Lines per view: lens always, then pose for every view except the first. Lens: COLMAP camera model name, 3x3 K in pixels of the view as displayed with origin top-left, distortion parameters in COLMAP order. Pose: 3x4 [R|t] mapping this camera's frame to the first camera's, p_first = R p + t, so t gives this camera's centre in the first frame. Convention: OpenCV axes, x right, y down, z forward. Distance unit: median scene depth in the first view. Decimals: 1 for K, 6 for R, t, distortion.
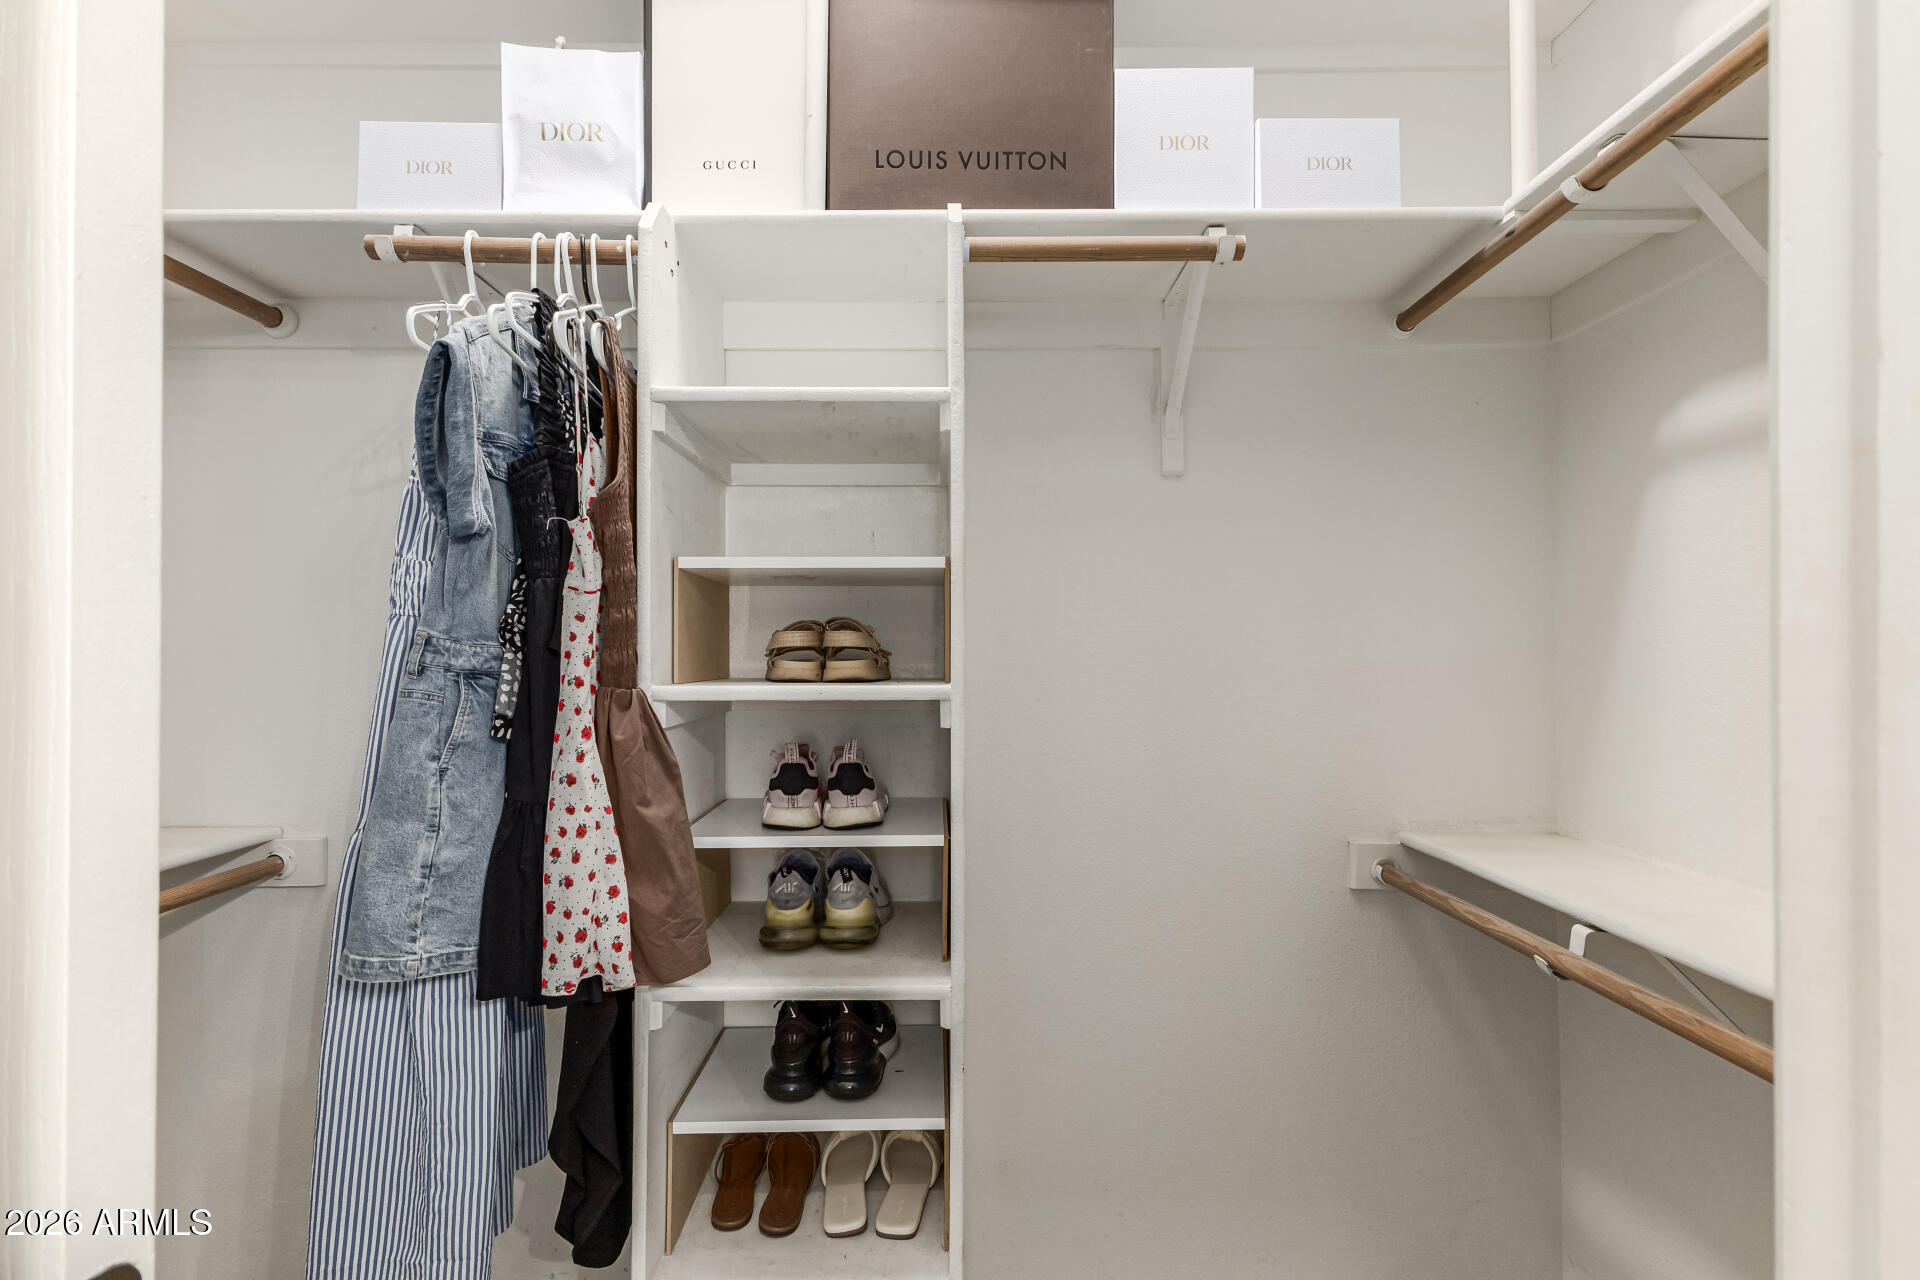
lens RADIAL K [[828.7, 0, 963.2], [0, 828.7, 639.2], [0, 0, 1]] dist [0.011986, -0.004527]
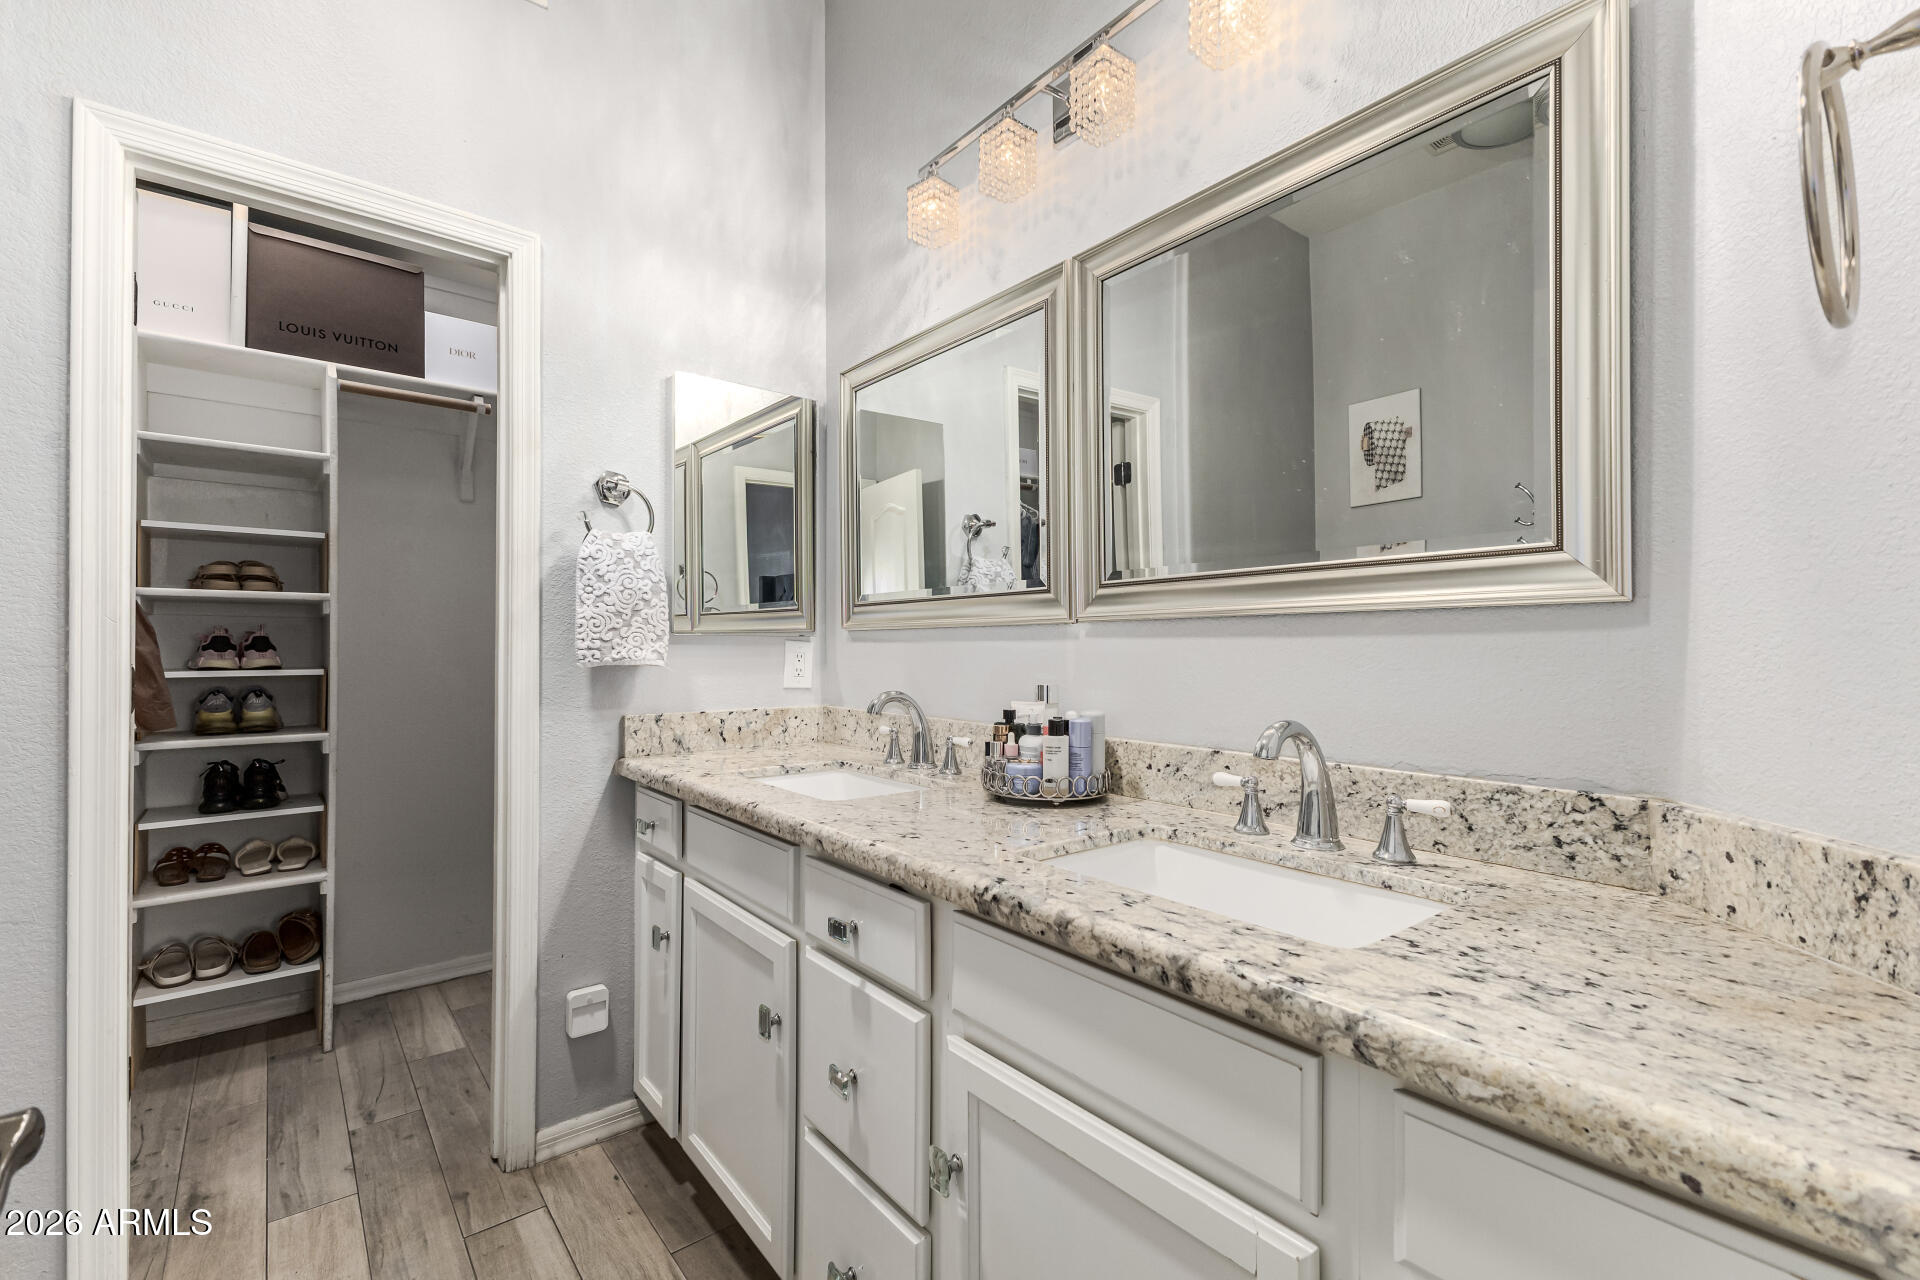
lens RADIAL K [[828.7, 0, 963.2], [0, 828.7, 639.2], [0, 0, 1]] dist [0.011986, -0.004527]
pose [[0.780533, 0.003966, 0.625101, -0.073506], [-0.010433, 0.999923, 0.006684, 0.128394], [-0.625027, -0.011739, 0.780515, -1.541752]]
